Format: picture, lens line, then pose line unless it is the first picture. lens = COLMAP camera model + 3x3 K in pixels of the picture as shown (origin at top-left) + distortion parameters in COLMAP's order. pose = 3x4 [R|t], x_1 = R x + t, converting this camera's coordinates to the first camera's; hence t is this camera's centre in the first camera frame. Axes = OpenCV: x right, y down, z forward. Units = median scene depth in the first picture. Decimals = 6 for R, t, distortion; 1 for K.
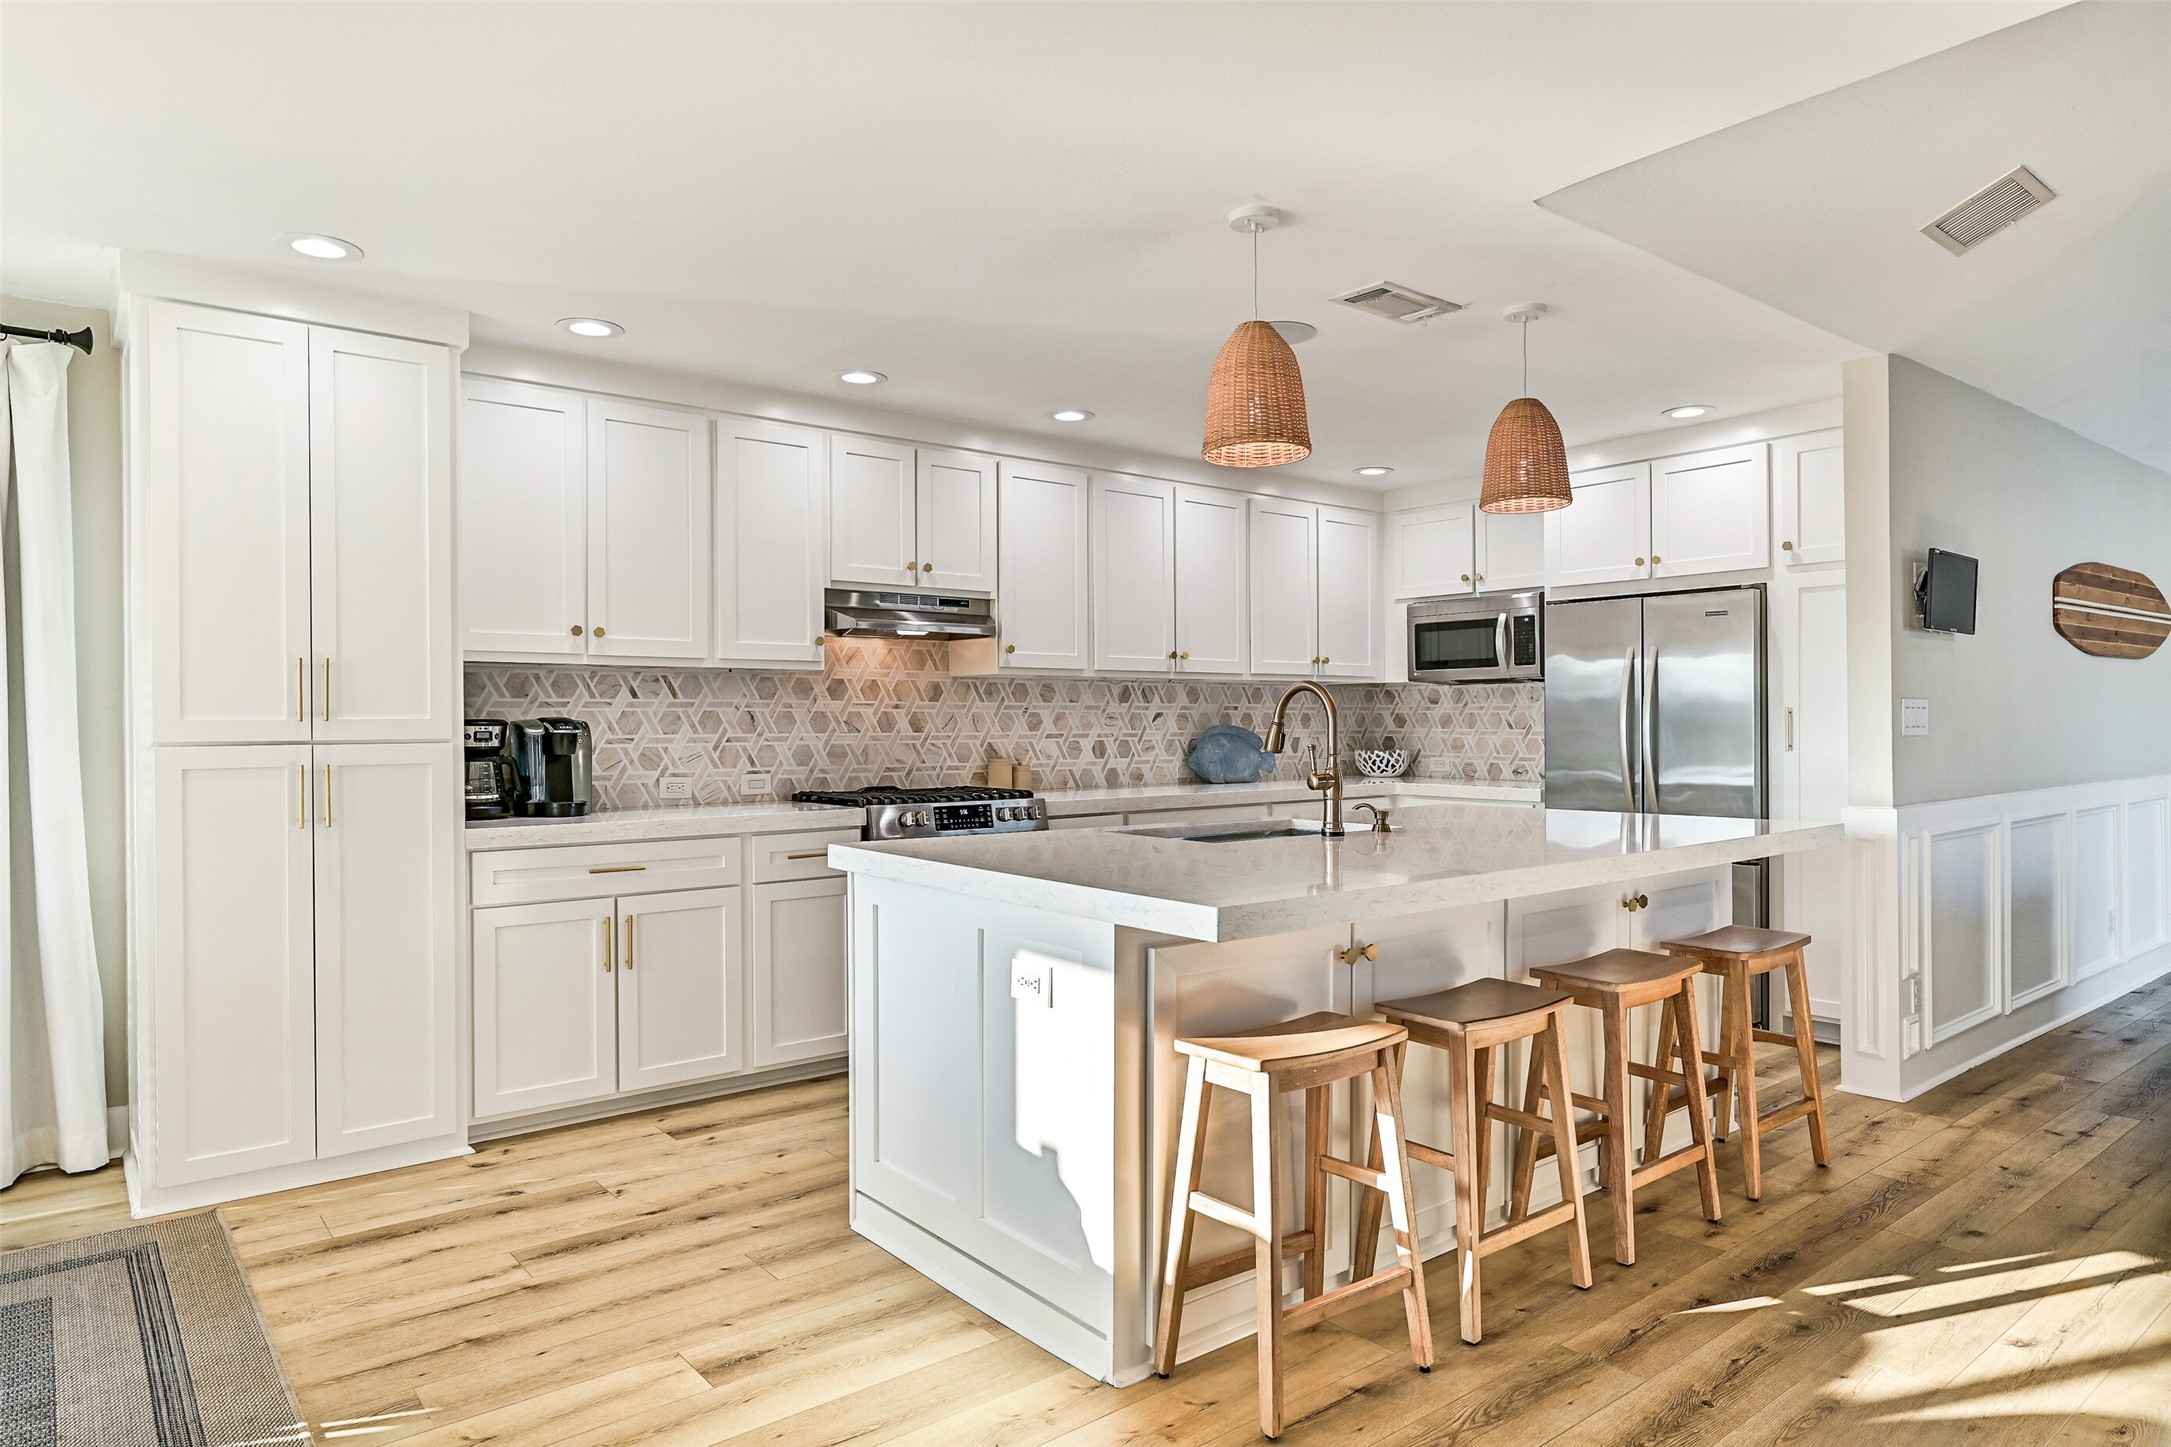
lens RADIAL K [[1301.3, 0, 1088.9], [0, 1301.3, 724.8], [0, 0, 1]] dist [-0.009548, 0.000970]
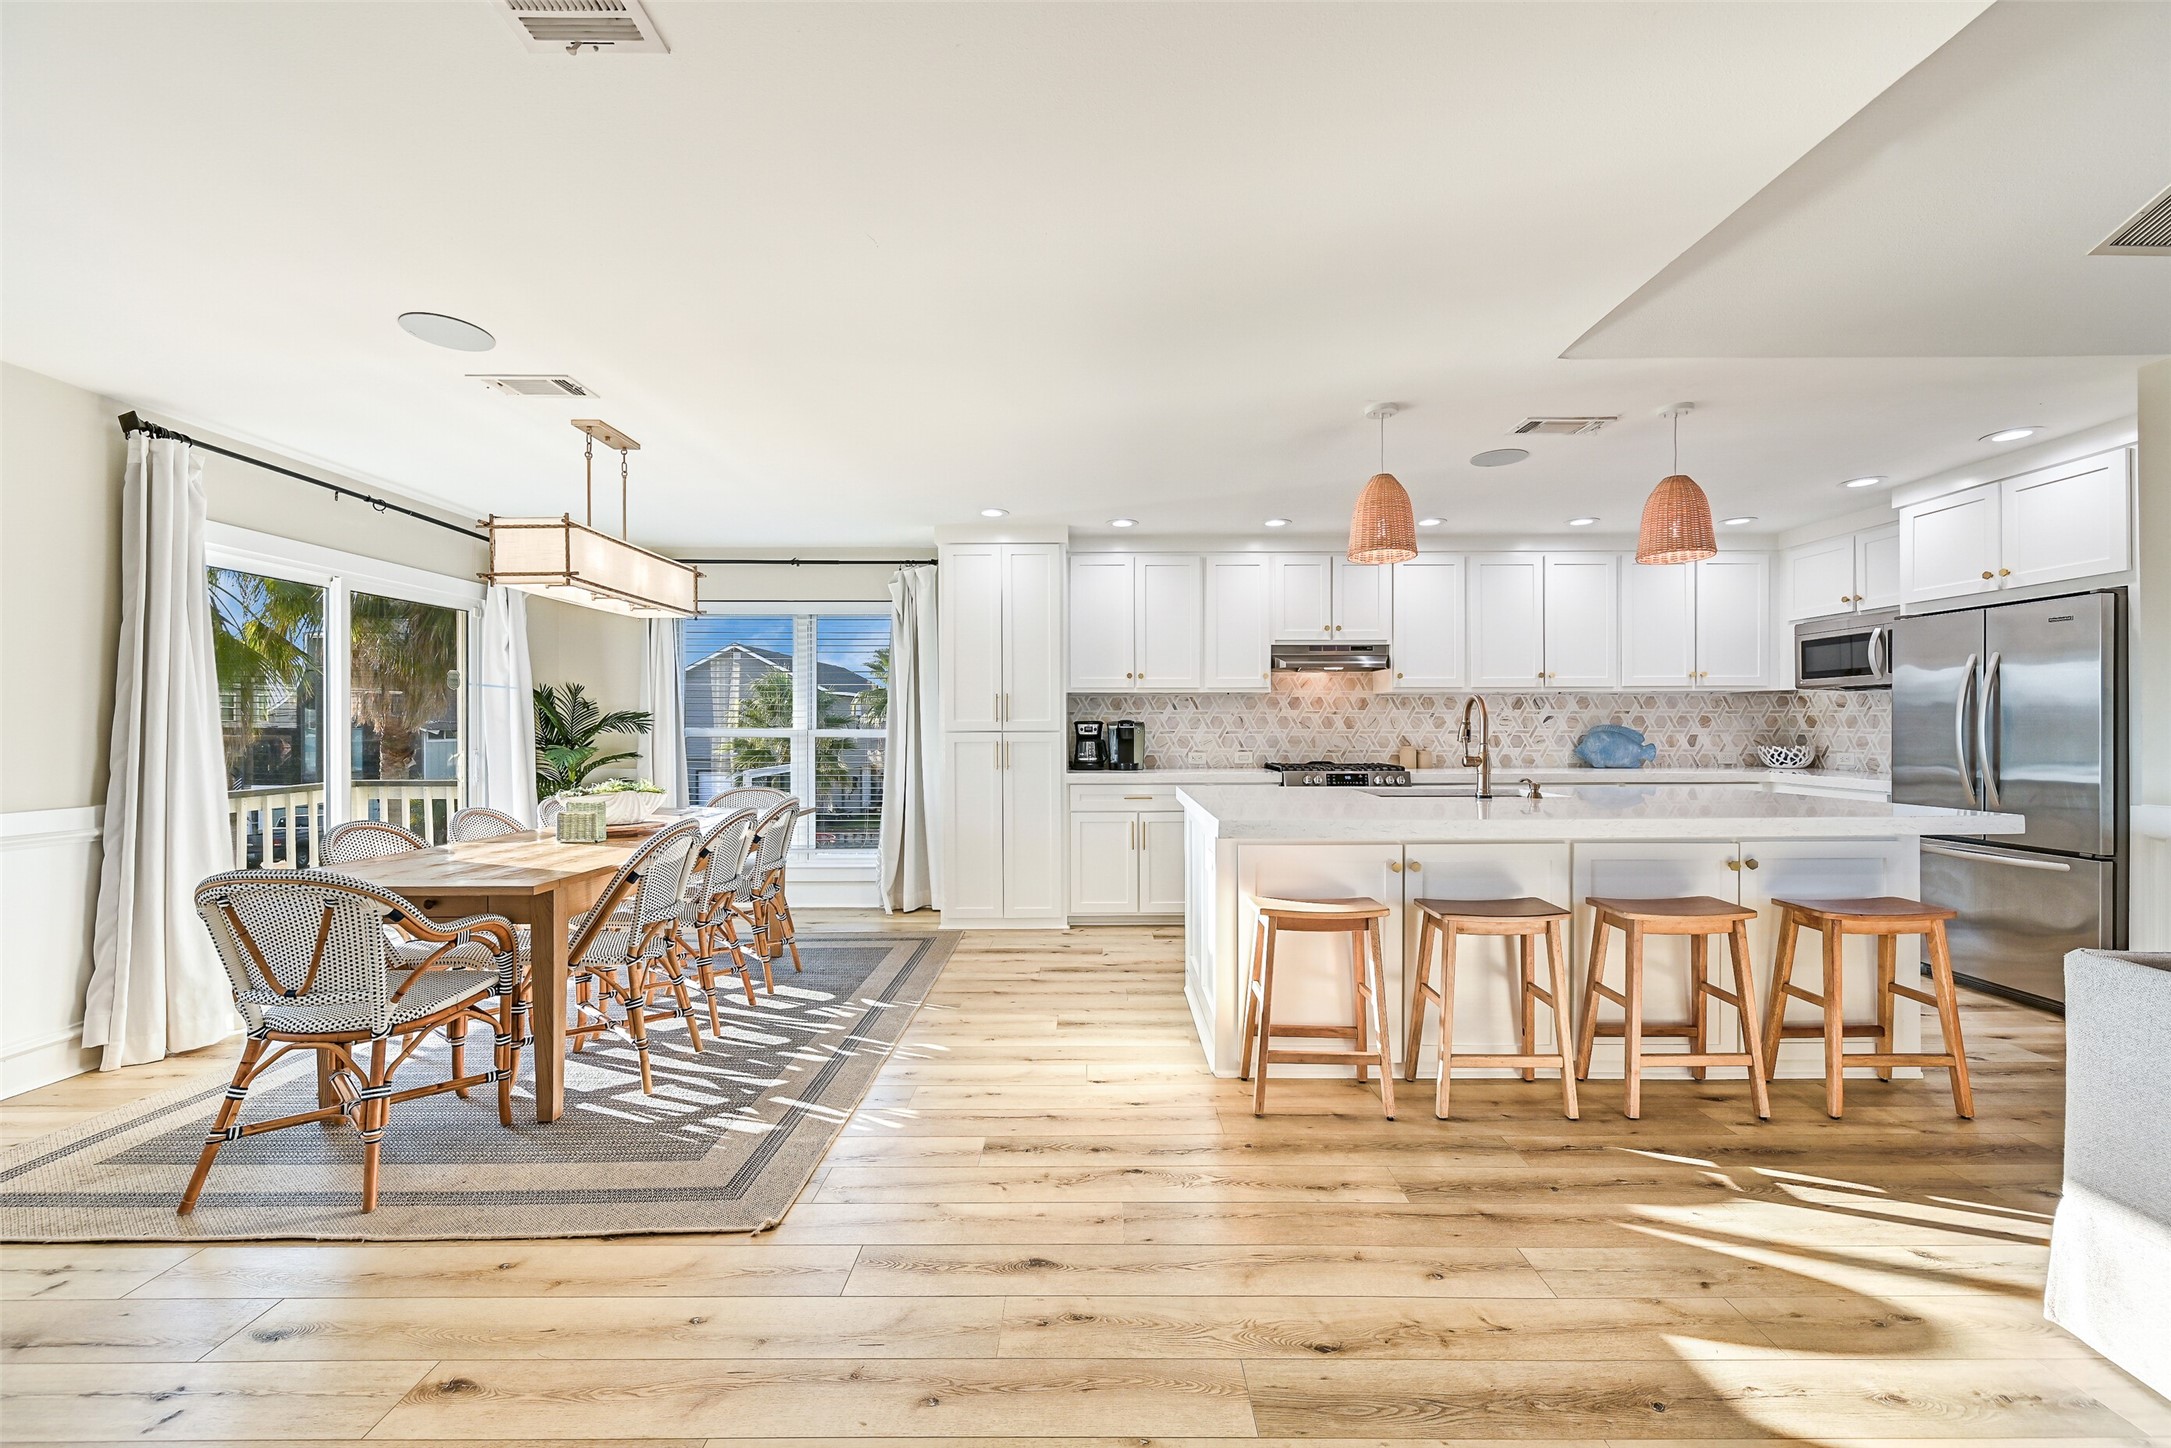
lens RADIAL K [[862.3, 0, 1094.9], [0, 862.3, 727.9], [0, 0, 1]] dist [-0.001140, -0.000249]
pose [[0.776499, 0.003962, -0.630106, 0.330960], [-0.002307, 0.999991, 0.003444, 0.001809], [0.630114, -0.001221, 0.776502, -0.037319]]
